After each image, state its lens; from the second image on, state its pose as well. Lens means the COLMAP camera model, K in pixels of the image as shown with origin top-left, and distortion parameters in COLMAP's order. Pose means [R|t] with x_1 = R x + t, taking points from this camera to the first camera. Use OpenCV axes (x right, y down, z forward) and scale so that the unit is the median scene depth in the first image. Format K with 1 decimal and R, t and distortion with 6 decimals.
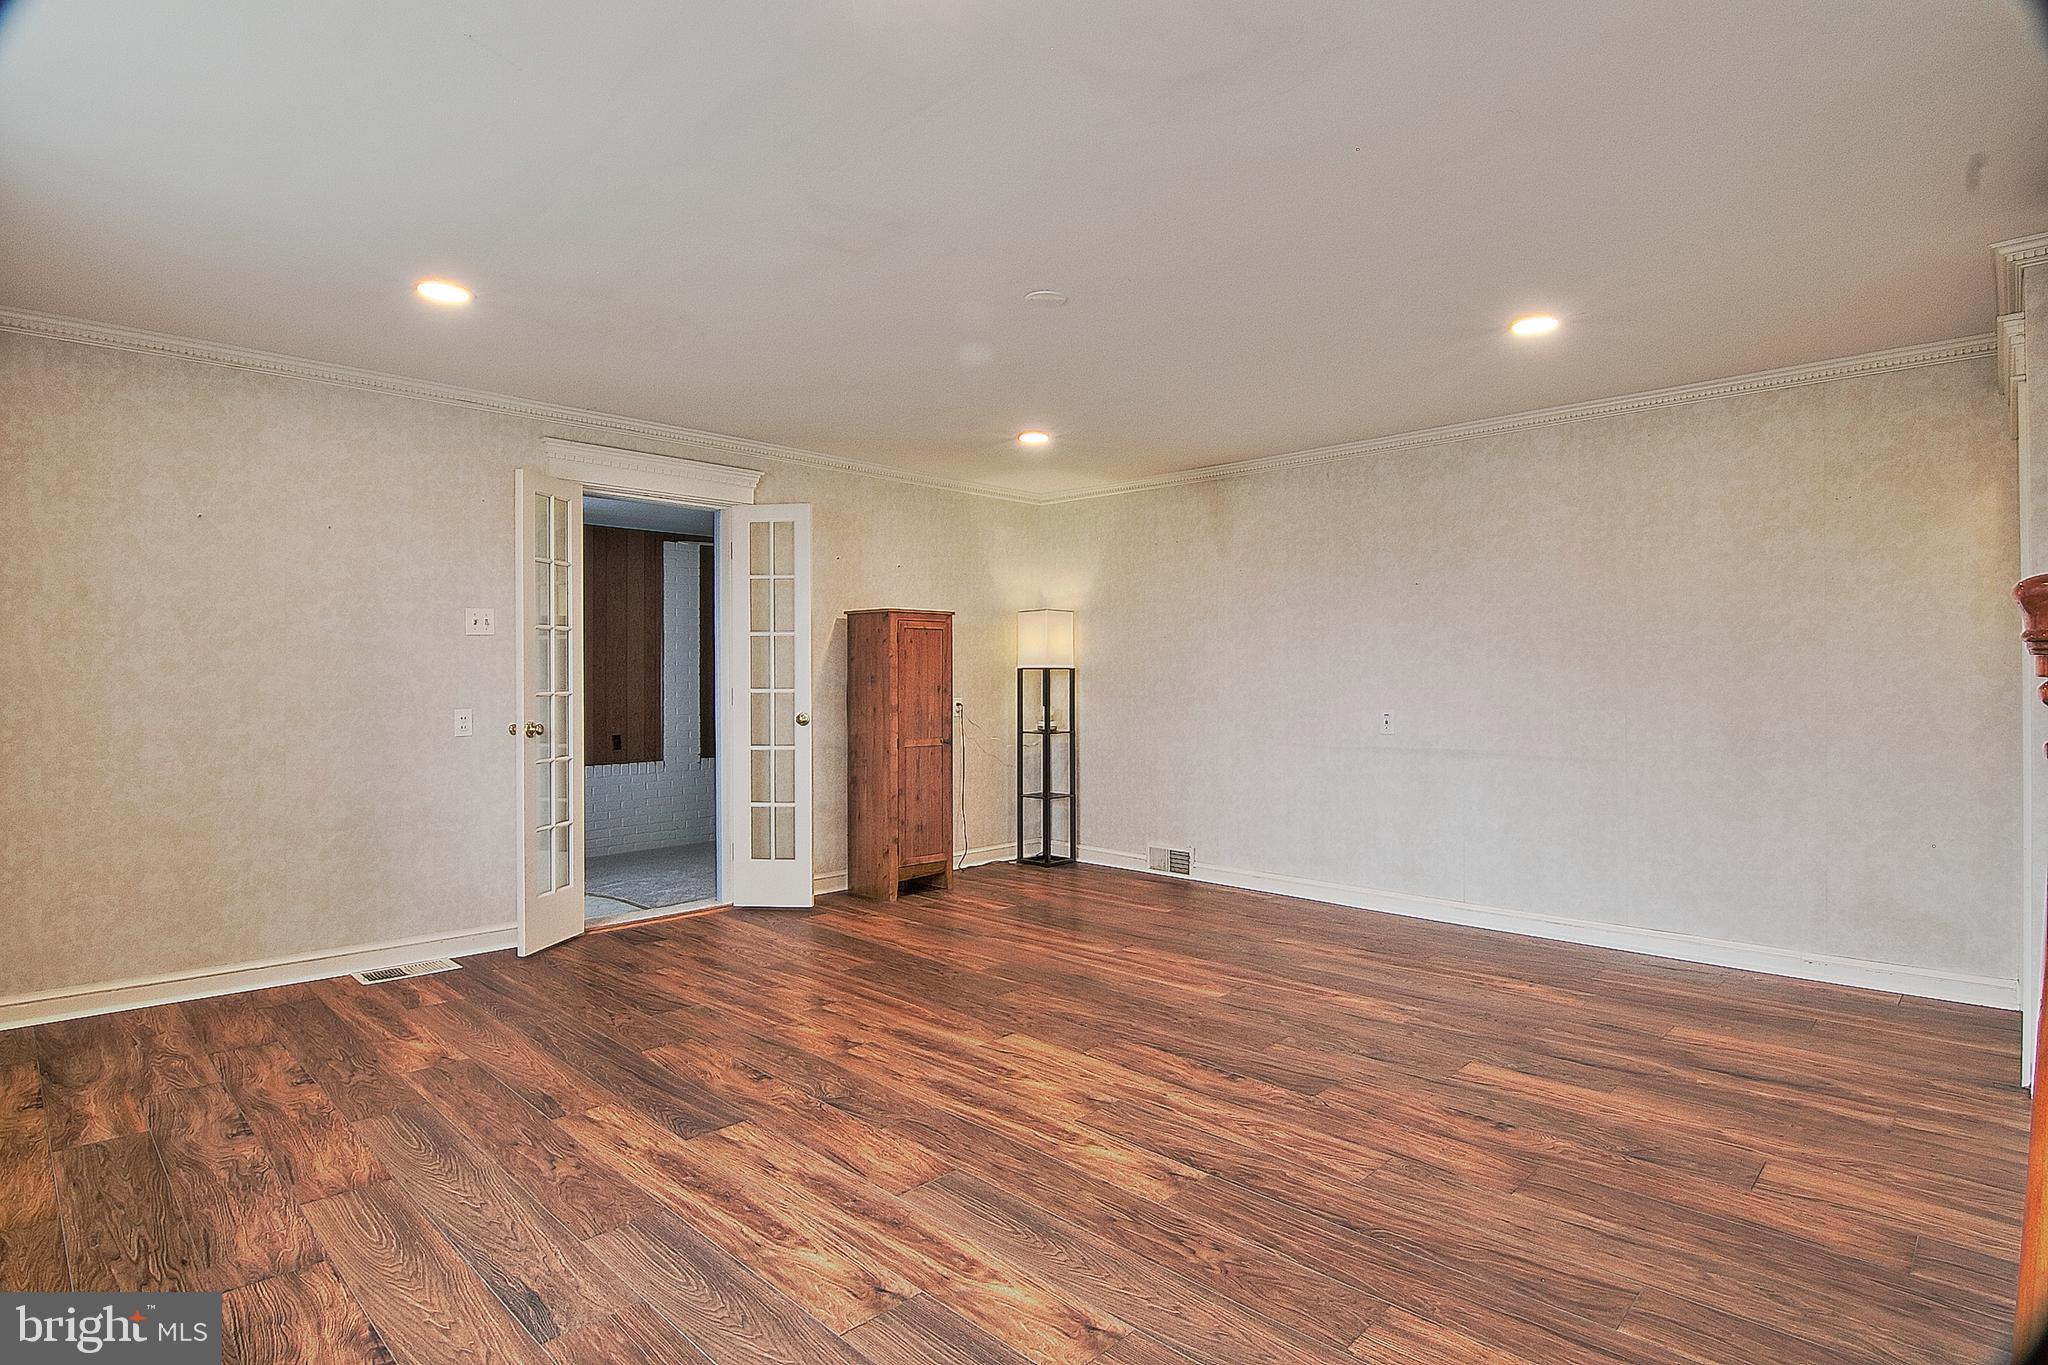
lens RADIAL K [[1035.3, 0, 1027.4], [0, 1035.3, 672.7], [0, 0, 1]] dist [-0.001741, -0.012127]
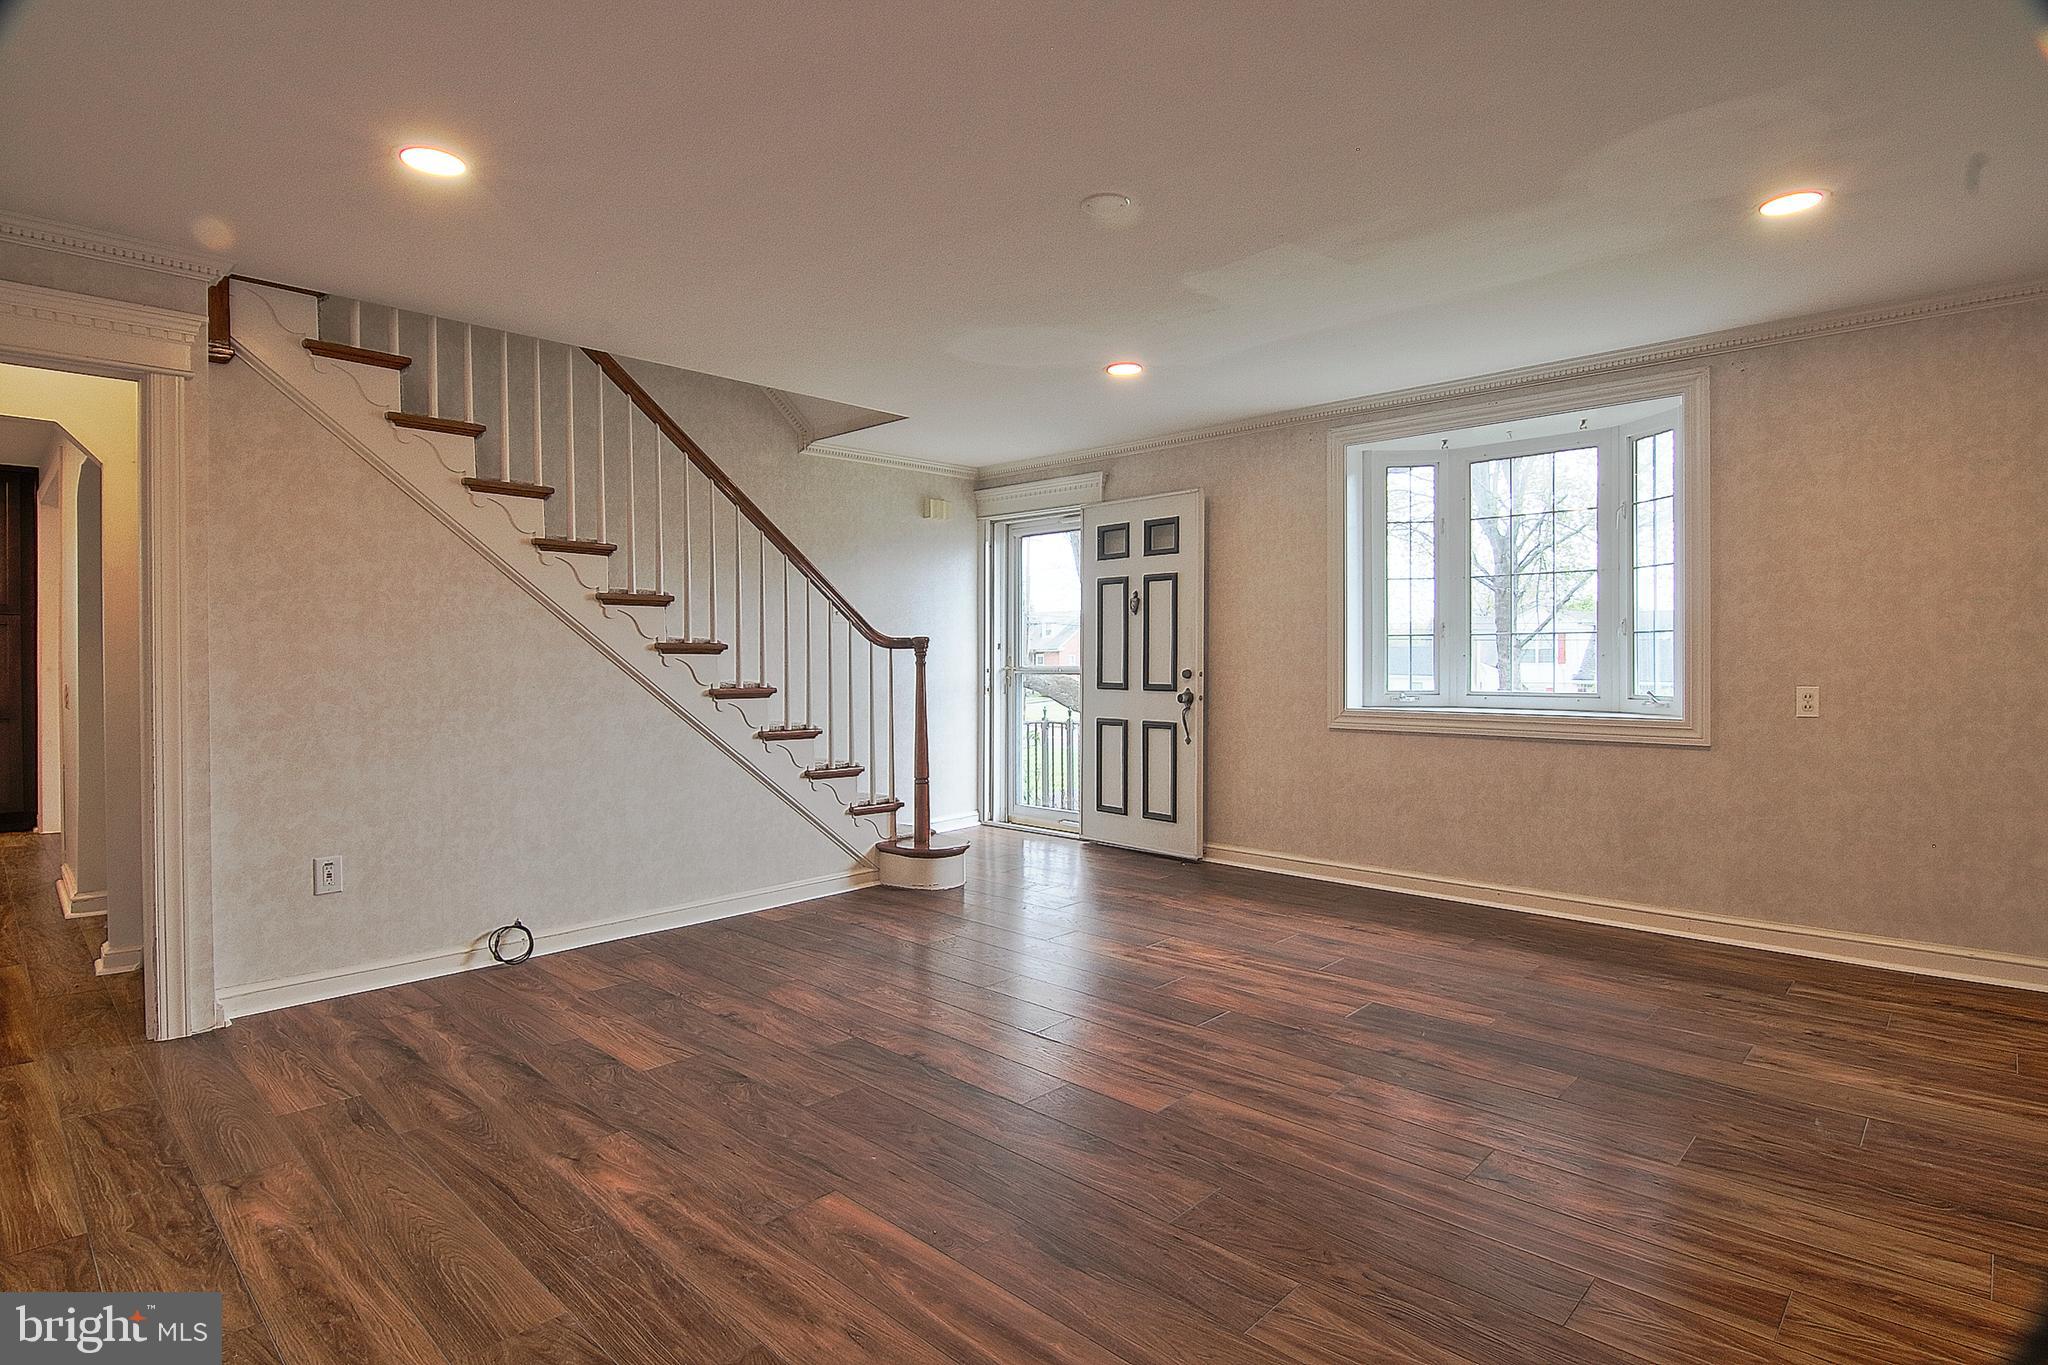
lens RADIAL K [[1042.0, 0, 1019.9], [0, 1042.0, 672.0], [0, 0, 1]] dist [0.000146, -0.010846]
pose [[-0.999969, 0.005994, -0.005176, 0.099942], [0.005927, 0.999898, 0.012968, 0.013370], [0.005253, 0.012937, -0.999903, 1.932098]]
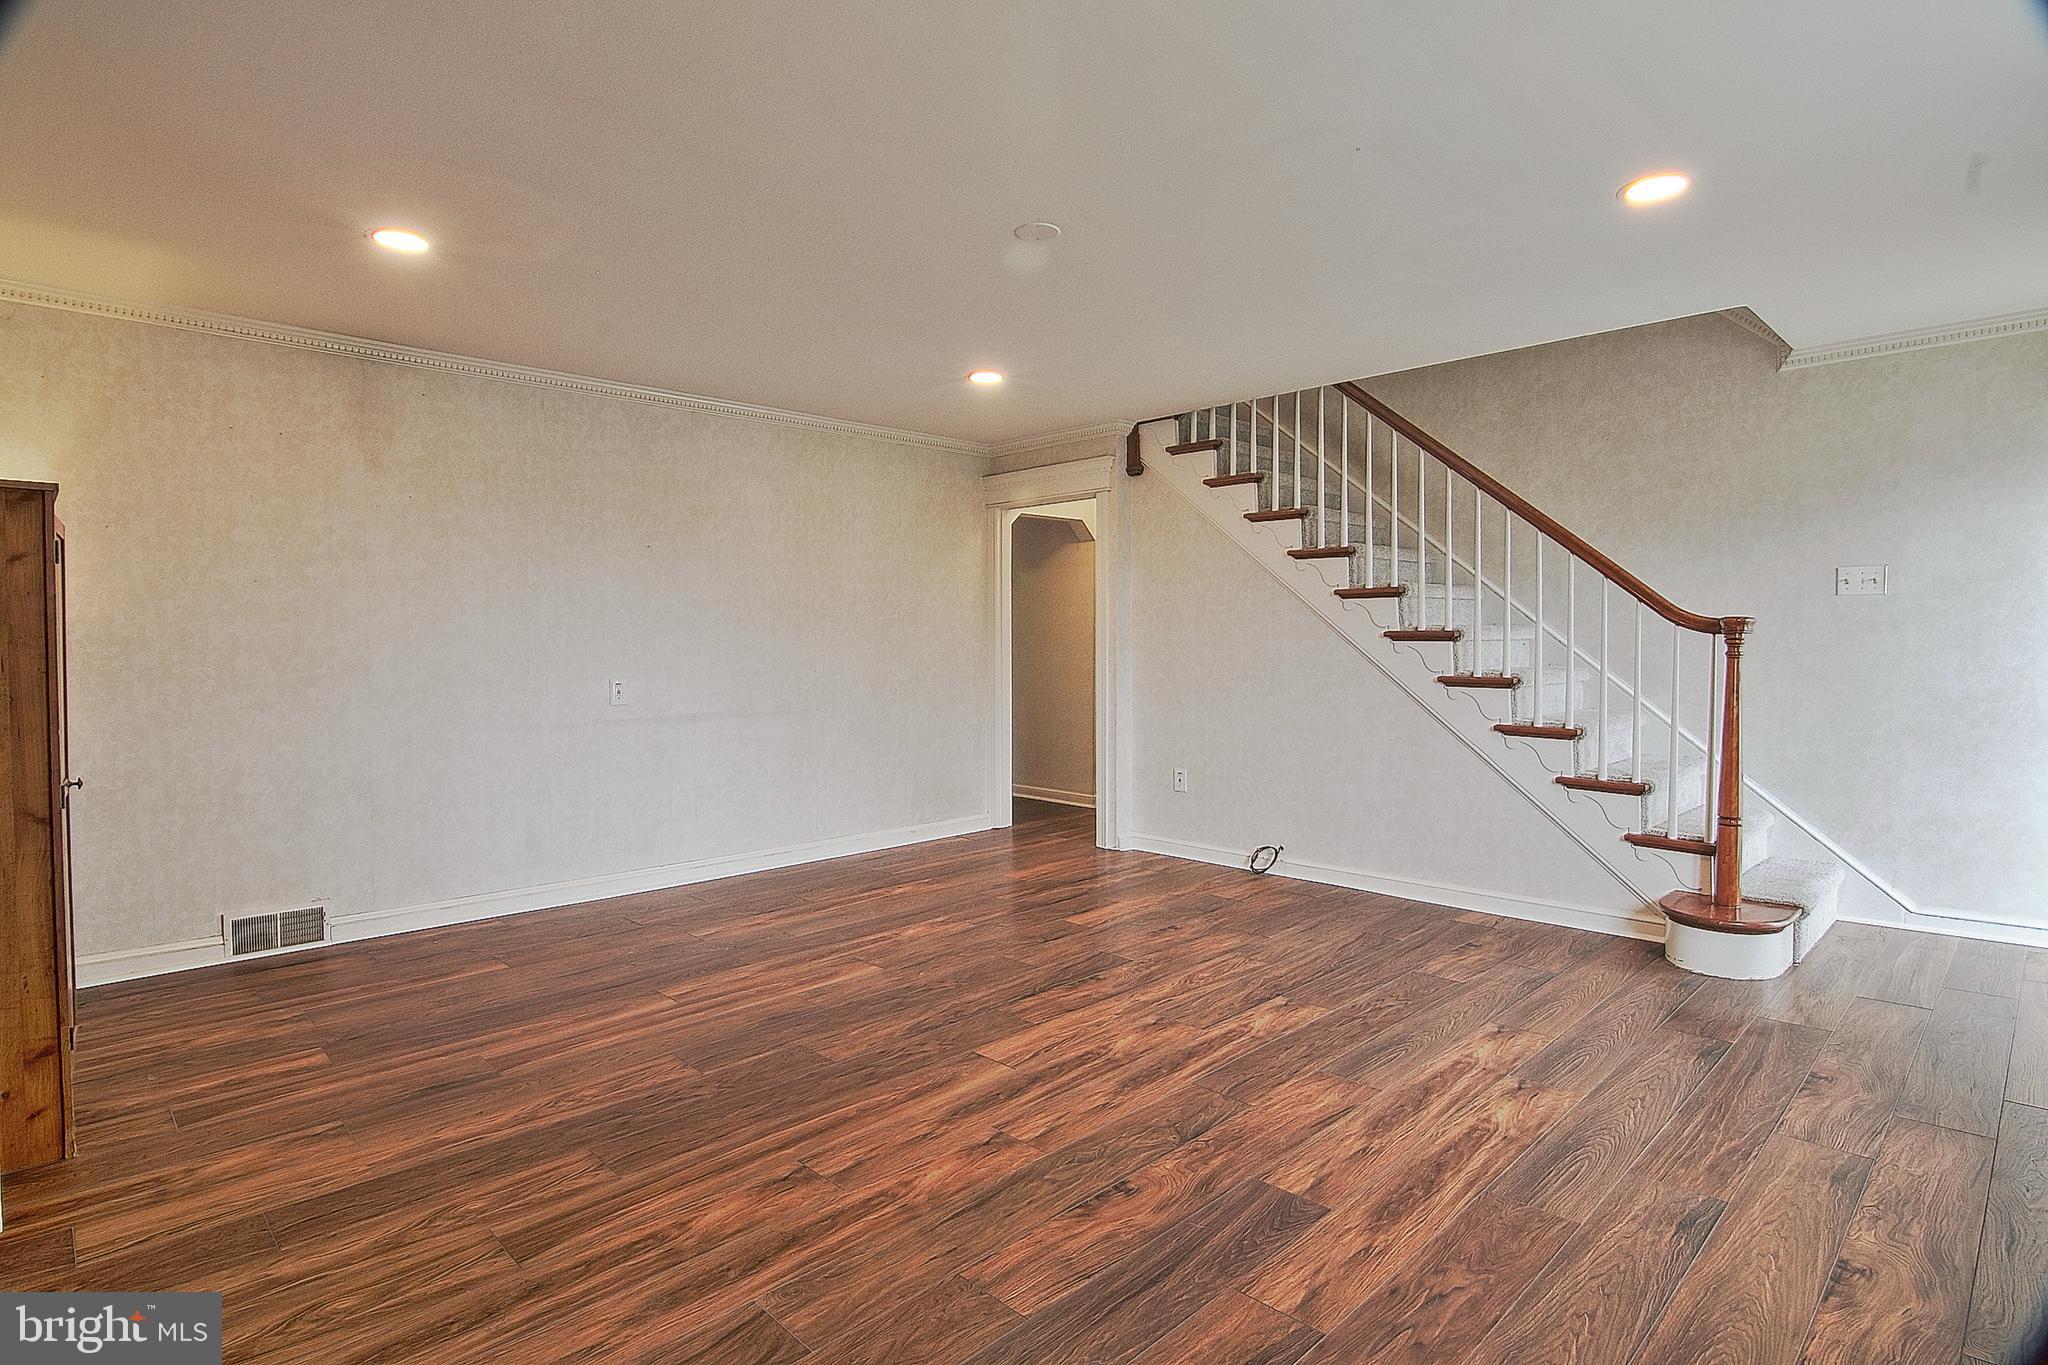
lens RADIAL K [[1035.3, 0, 1027.4], [0, 1035.3, 672.7], [0, 0, 1]] dist [-0.001741, -0.012127]
pose [[0.024986, -0.028853, 0.999271, -0.950254], [-0.000017, 0.999583, 0.028863, 0.006702], [-0.999688, -0.000738, 0.024975, 1.021383]]
